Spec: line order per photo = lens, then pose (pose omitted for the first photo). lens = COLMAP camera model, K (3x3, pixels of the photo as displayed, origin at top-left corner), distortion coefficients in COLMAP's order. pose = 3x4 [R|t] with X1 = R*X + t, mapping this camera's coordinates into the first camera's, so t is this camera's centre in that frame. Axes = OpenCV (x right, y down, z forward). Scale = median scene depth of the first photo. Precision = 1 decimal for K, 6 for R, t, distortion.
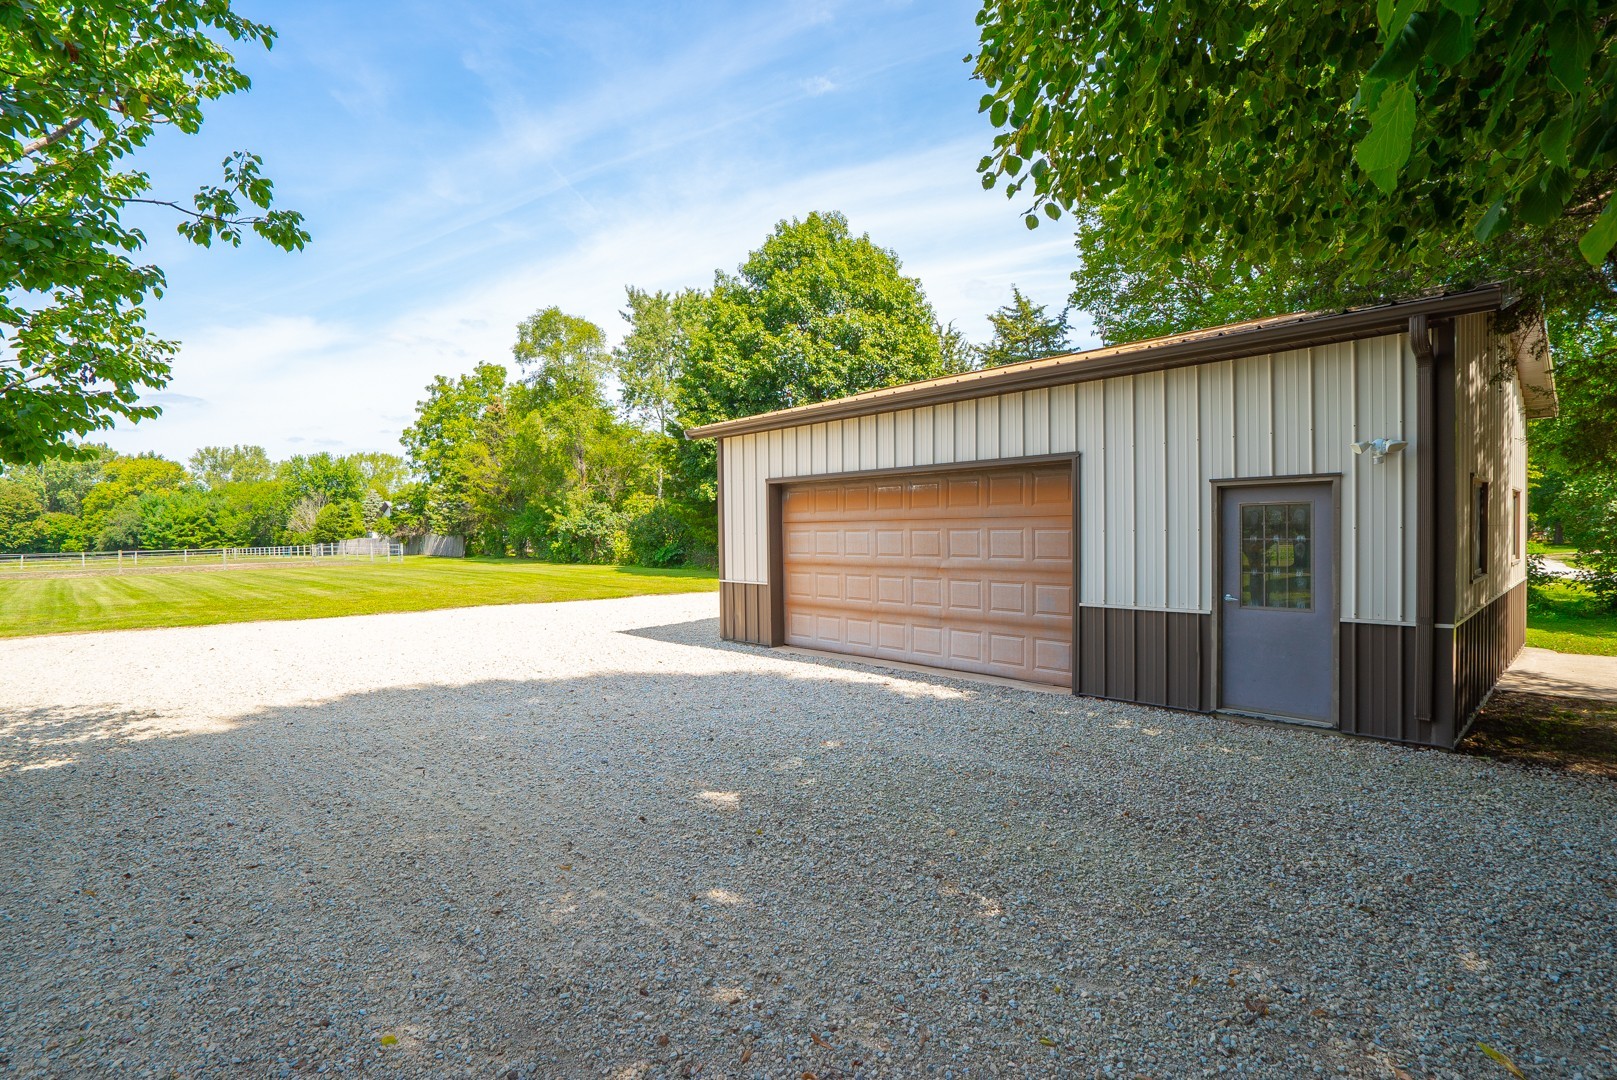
lens RADIAL K [[757.6, 0, 809.6], [0, 757.6, 540.6], [0, 0, 1]] dist [0.003527, 0.000505]
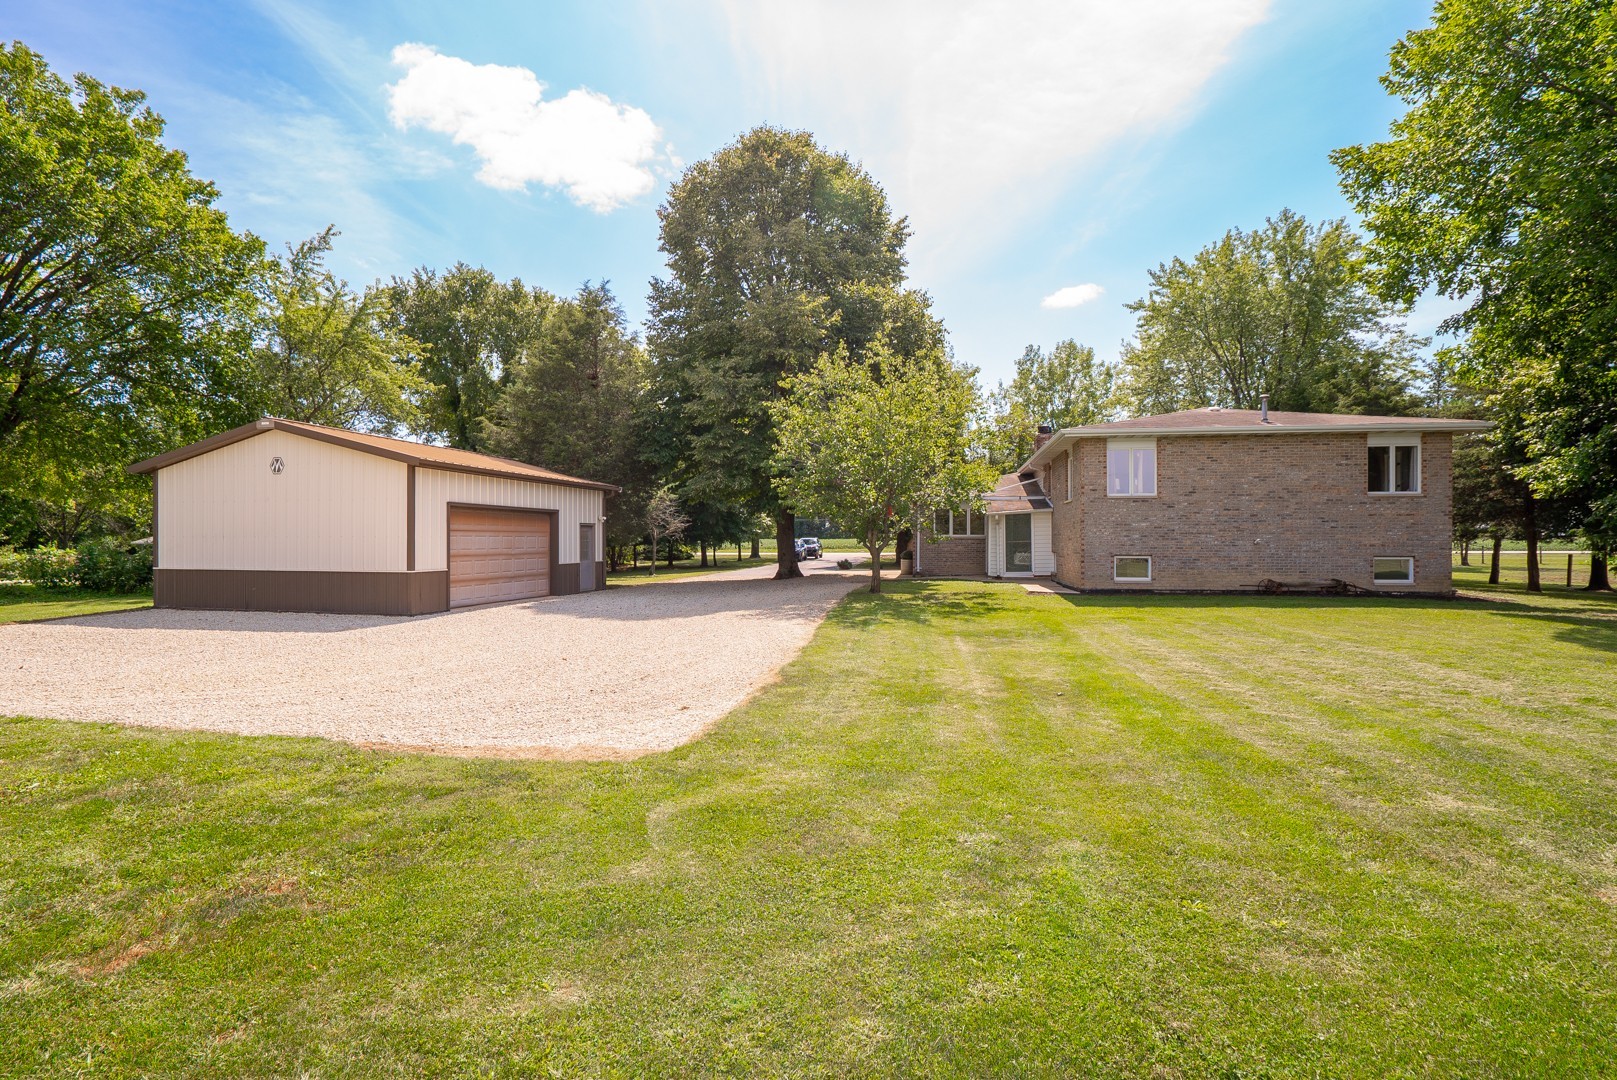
lens RADIAL K [[757.6, 0, 809.2], [0, 757.6, 538.6], [0, 0, 1]] dist [0.003527, 0.000505]
pose [[-0.590639, 0.013685, 0.806820, -1.902448], [0.014273, 0.999877, -0.006511, 0.016252], [-0.806810, 0.007670, -0.590761, 1.468041]]
